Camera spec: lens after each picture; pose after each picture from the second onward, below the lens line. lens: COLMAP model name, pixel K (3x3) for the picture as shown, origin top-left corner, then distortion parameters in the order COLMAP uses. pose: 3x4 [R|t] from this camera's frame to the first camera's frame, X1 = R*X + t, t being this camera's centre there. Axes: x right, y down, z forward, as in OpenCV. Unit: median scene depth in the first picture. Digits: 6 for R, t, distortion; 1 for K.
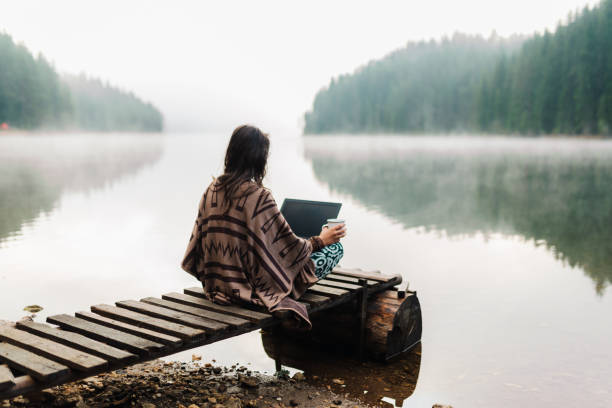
lens RADIAL K [[654.7, 0, 290.3], [0, 654.7, 202.1], [0, 0, 1]] dist [0.013128, 0.000000]
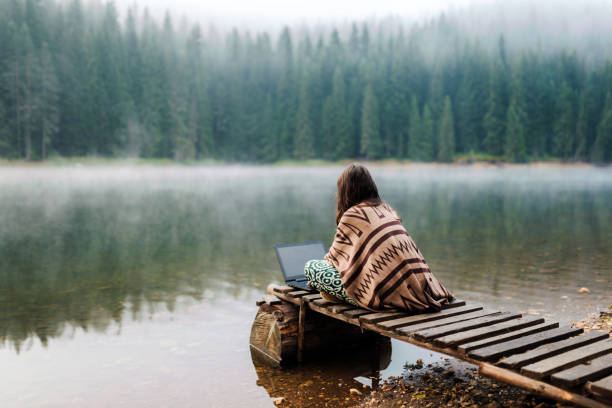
lens RADIAL K [[628.5, 0, 317.9], [0, 628.5, 209.3], [0, 0, 1]] dist [0.012389, 0.000000]
pose [[0.240004, -0.076782, 0.967731, -1.082409], [0.097699, 0.993716, 0.054613, -0.091801], [-0.965843, 0.081439, 0.245998, 0.827090]]
